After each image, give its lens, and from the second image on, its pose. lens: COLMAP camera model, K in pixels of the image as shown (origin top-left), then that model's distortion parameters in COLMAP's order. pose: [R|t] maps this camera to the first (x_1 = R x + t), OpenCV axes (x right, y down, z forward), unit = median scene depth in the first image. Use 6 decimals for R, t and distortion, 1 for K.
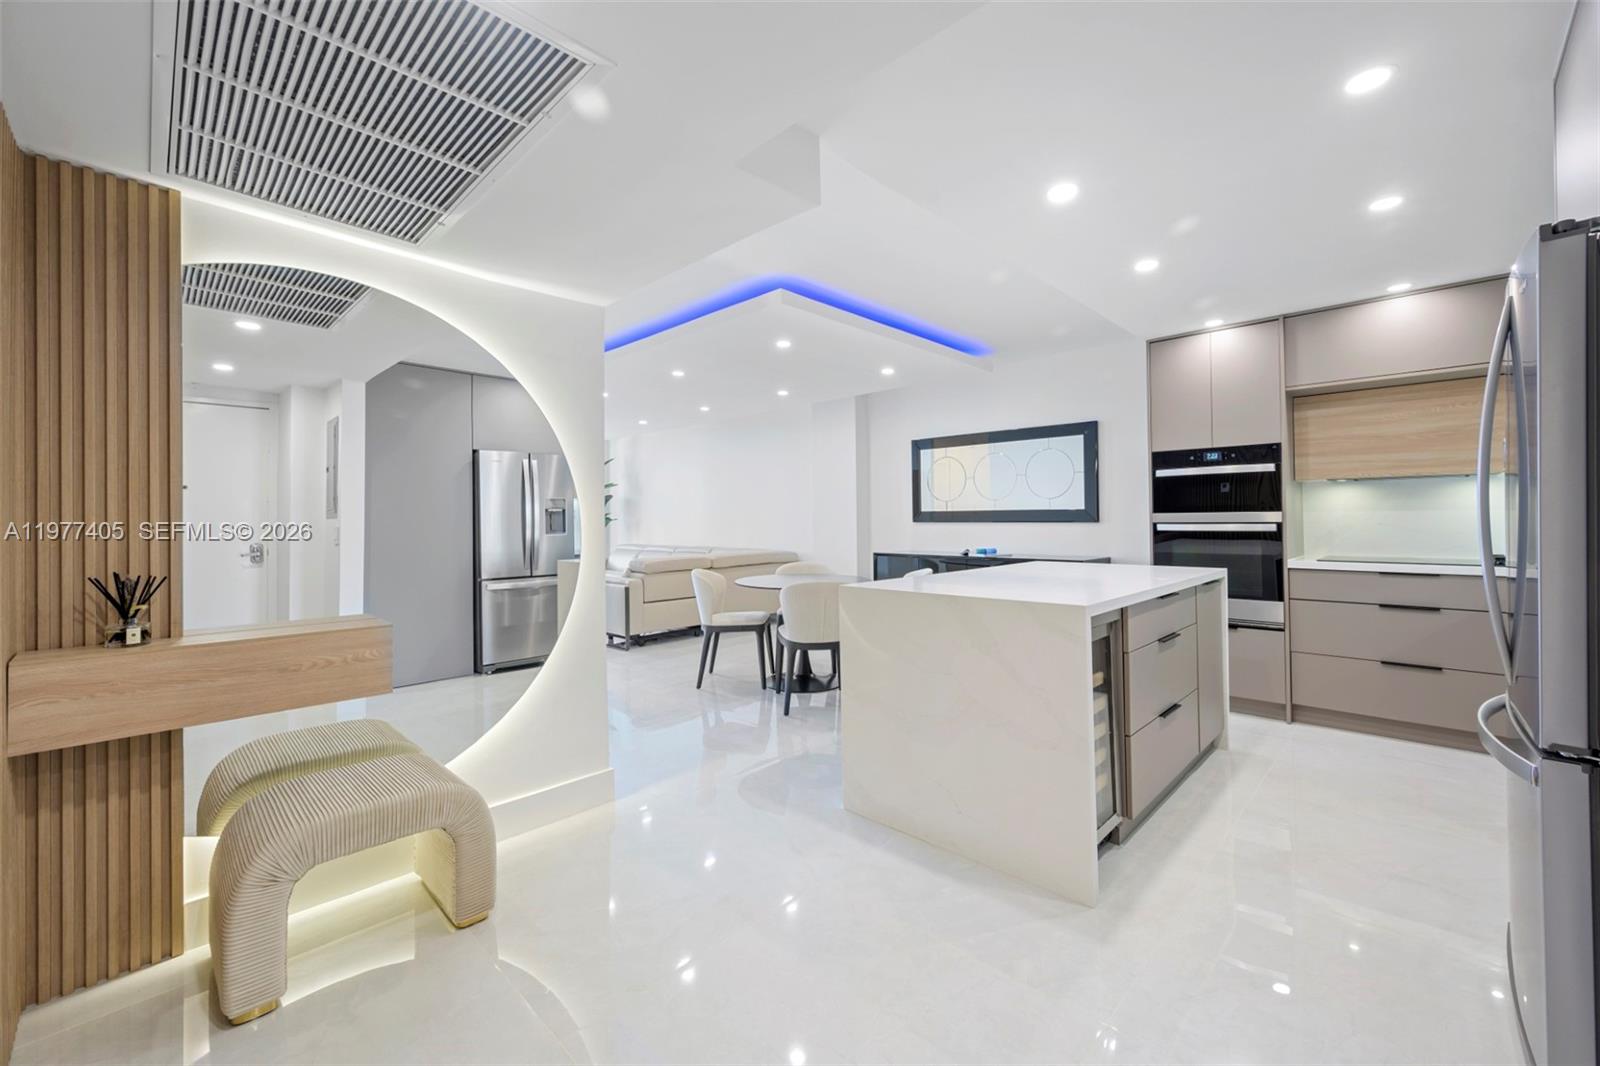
lens RADIAL K [[637.3, 0, 800.0], [0, 637.3, 533.0], [0, 0, 1]] dist [0.000084, -0.000011]
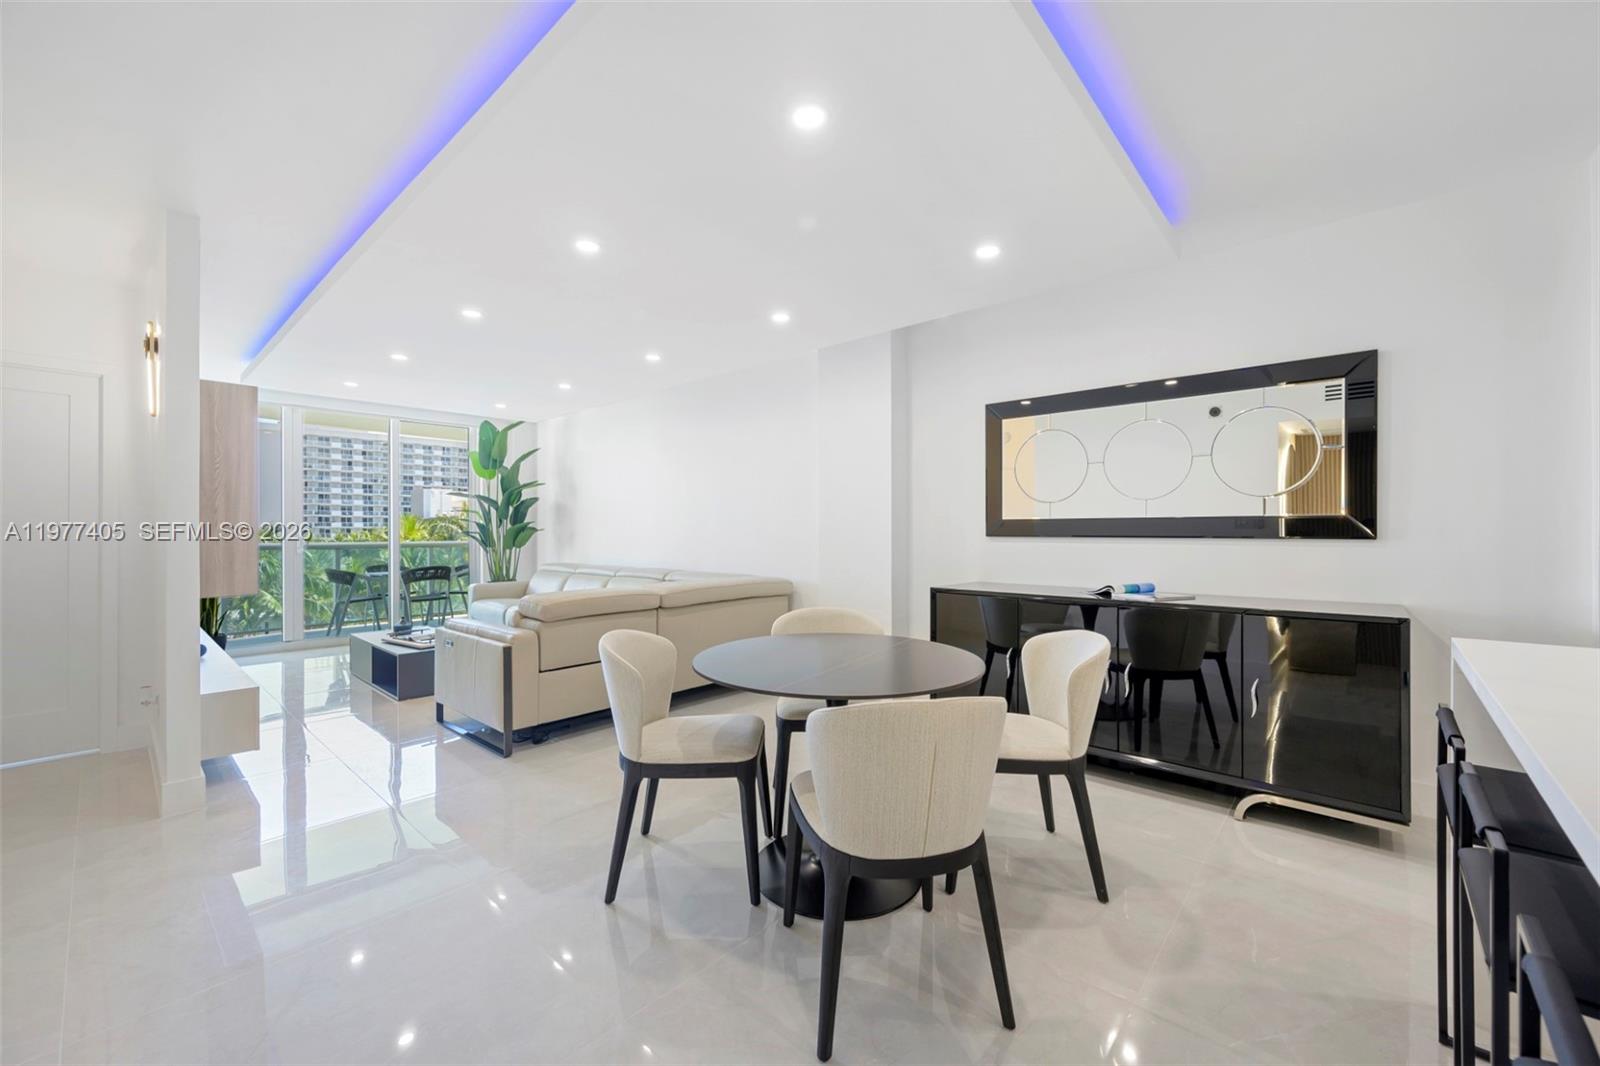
lens RADIAL K [[633.2, 0, 799.0], [0, 633.2, 538.7], [0, 0, 1]] dist [-0.000035, -0.000011]
pose [[0.998938, 0.005417, 0.045752, -0.035293], [-0.004932, 0.999930, -0.010719, -0.007588], [-0.045807, 0.010482, 0.998895, 0.408334]]
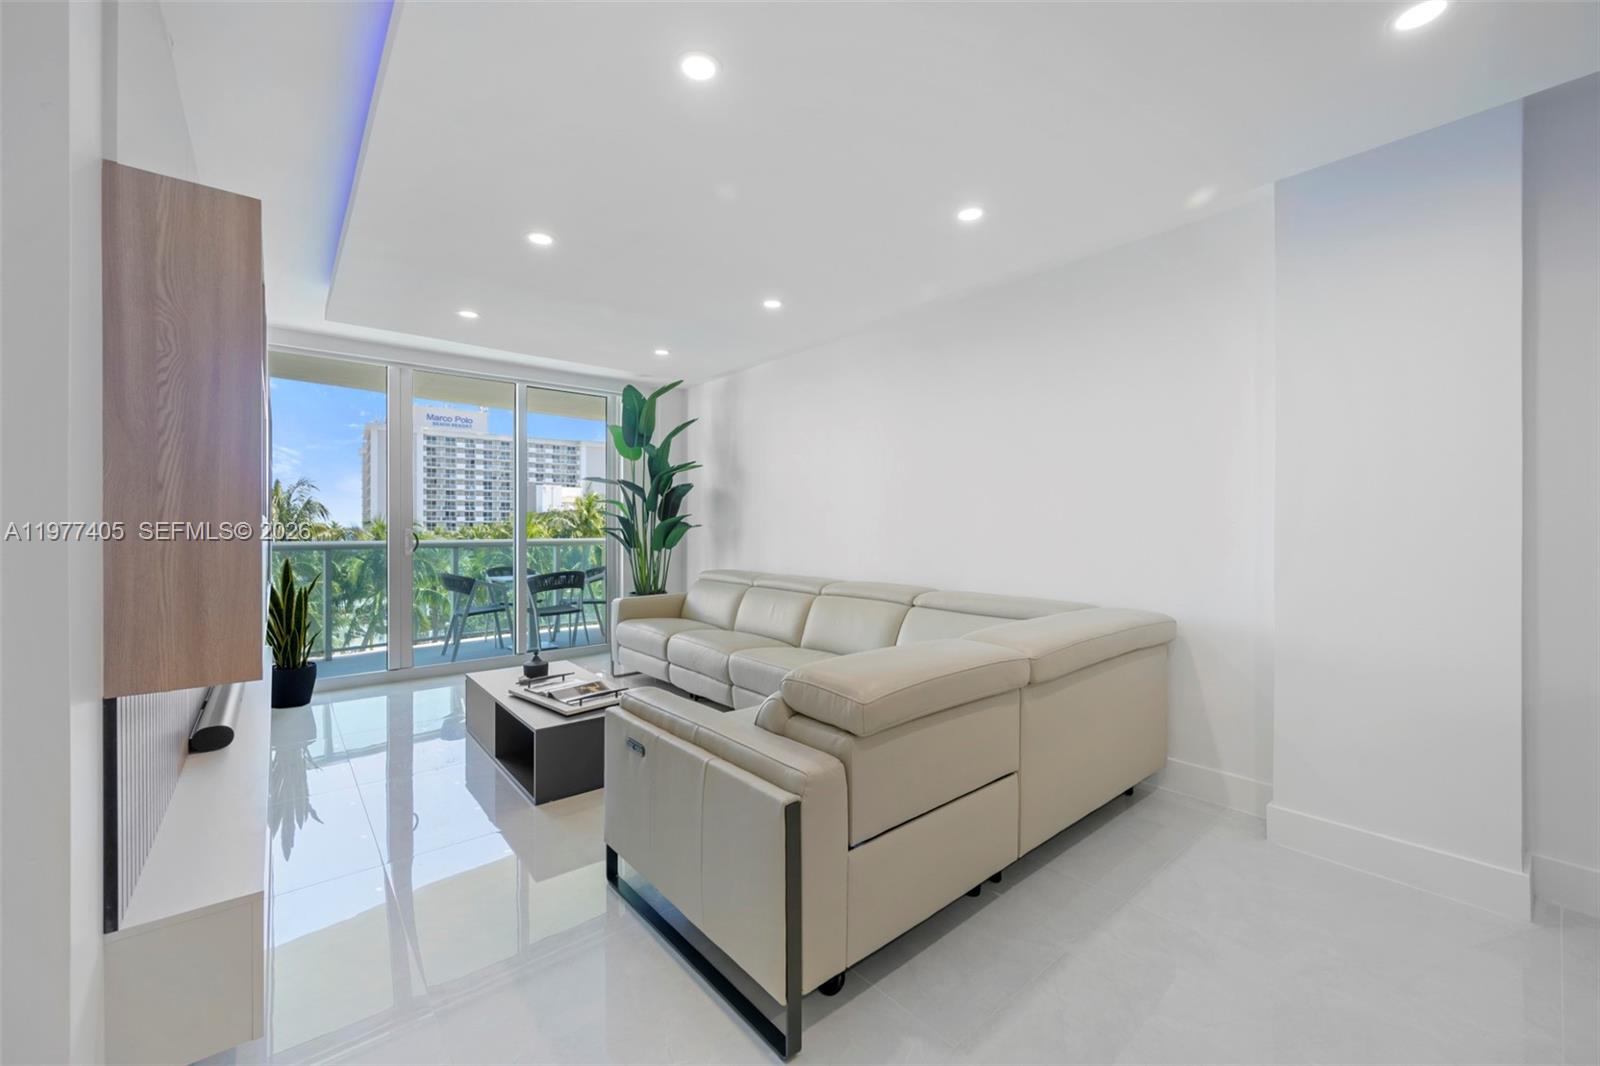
lens RADIAL K [[637.3, 0, 800.0], [0, 637.3, 533.0], [0, 0, 1]] dist [0.000084, -0.000011]
pose [[0.995332, 0.009407, -0.096050, -0.241226], [-0.010429, 0.999894, -0.010140, -0.016928], [0.095944, 0.011095, 0.995325, 0.738246]]
